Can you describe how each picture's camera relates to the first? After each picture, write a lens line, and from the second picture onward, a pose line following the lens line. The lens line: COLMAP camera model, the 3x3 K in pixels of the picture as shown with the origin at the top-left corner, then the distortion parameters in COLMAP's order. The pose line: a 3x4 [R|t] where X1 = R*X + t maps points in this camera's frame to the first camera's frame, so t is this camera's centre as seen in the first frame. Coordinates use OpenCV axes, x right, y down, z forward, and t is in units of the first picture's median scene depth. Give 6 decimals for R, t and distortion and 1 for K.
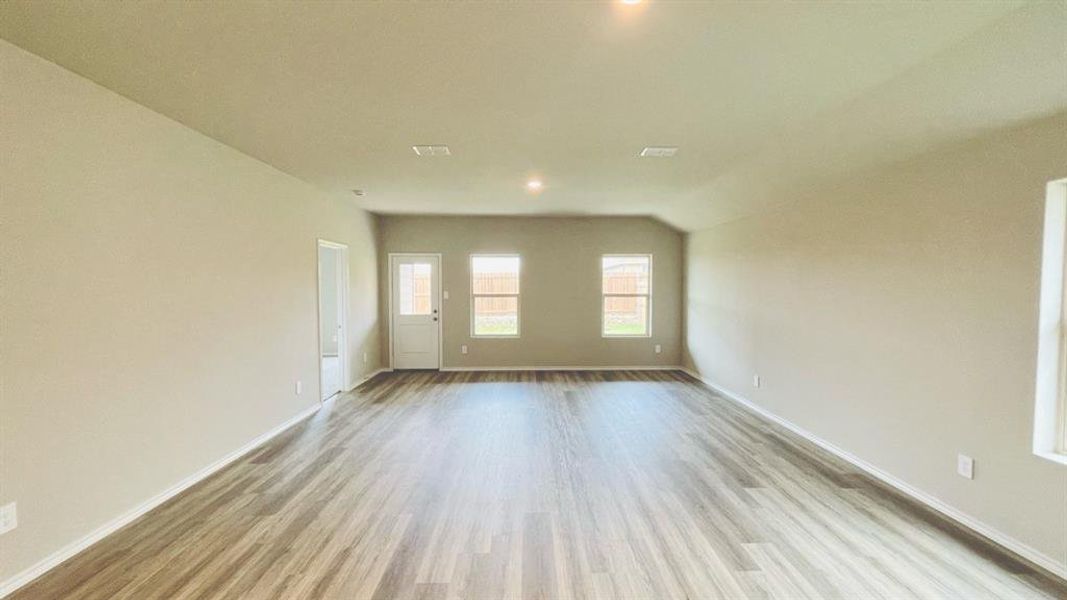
lens RADIAL K [[430.3, 0, 534.0], [0, 430.3, 302.2], [0, 0, 1]] dist [-0.001666, 0.000338]
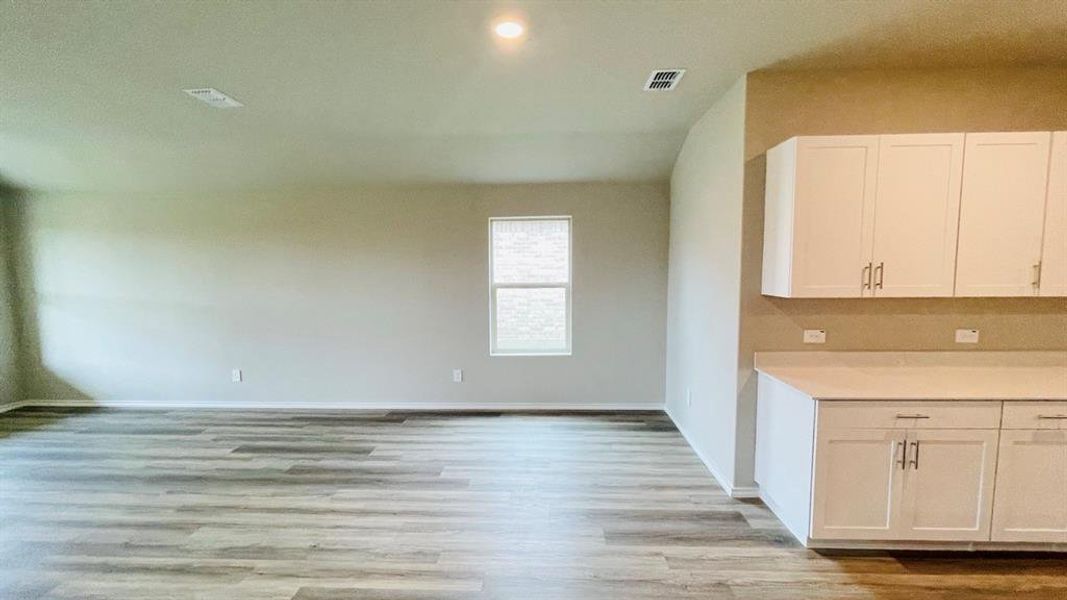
lens RADIAL K [[430.3, 0, 534.0], [0, 430.3, 302.2], [0, 0, 1]] dist [-0.001666, 0.000338]
pose [[0.059401, -0.082749, 0.994799, -0.565258], [0.045423, 0.995750, 0.080116, -0.029142], [-0.997200, 0.040428, 0.062907, 0.493647]]
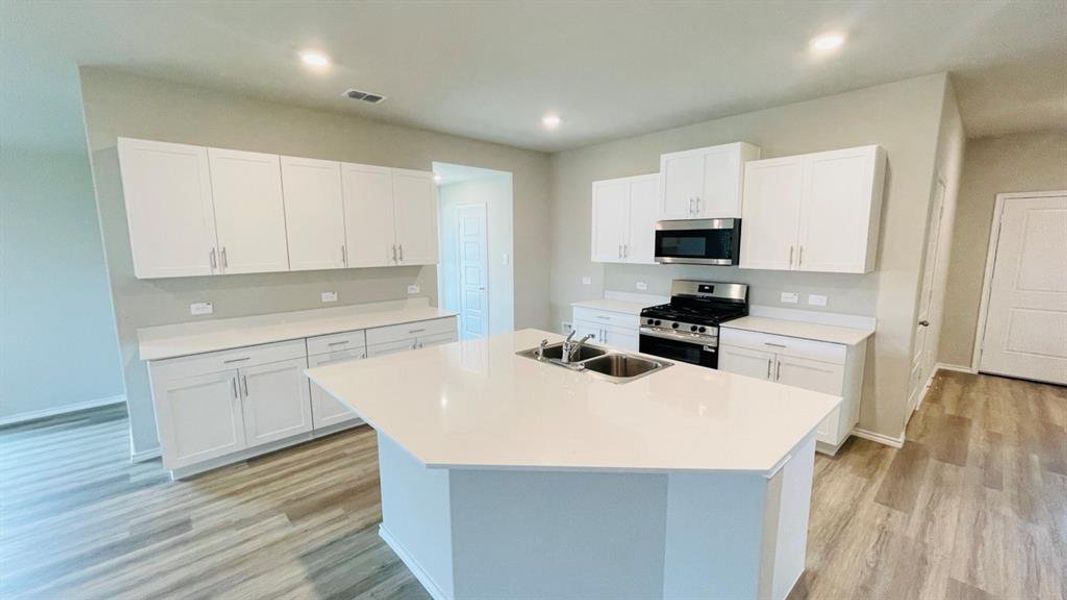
lens RADIAL K [[430.3, 0, 534.0], [0, 430.3, 302.2], [0, 0, 1]] dist [-0.001666, 0.000338]
pose [[-0.670660, -0.098527, 0.735192, -0.989373], [0.037221, 0.985421, 0.166015, -0.023492], [-0.740830, 0.138704, -0.657215, 0.062848]]
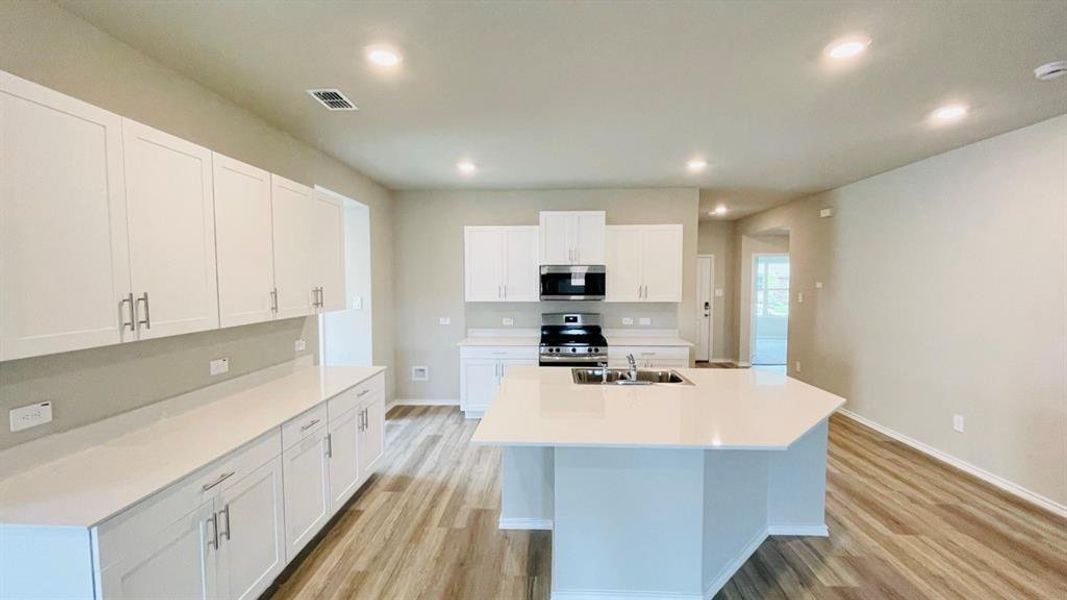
lens RADIAL K [[430.3, 0, 534.0], [0, 430.3, 302.2], [0, 0, 1]] dist [-0.001666, 0.000338]
pose [[-0.998609, 0.003971, 0.052570, -0.302384], [0.008743, 0.995825, 0.090861, -0.044447], [-0.051990, 0.091194, -0.994475, 0.457346]]
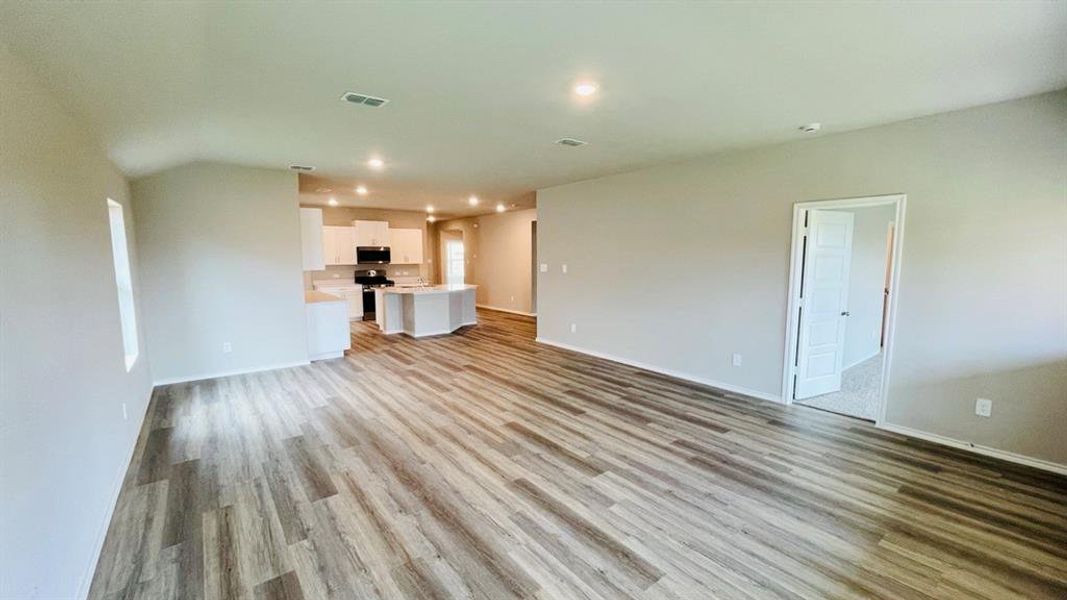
lens RADIAL K [[430.3, 0, 534.0], [0, 430.3, 302.2], [0, 0, 1]] dist [-0.001666, 0.000338]
pose [[-0.799253, 0.072724, -0.596579, 0.668662], [-0.018331, 0.989240, 0.145149, -0.116777], [0.600715, 0.126947, -0.789320, 2.301050]]
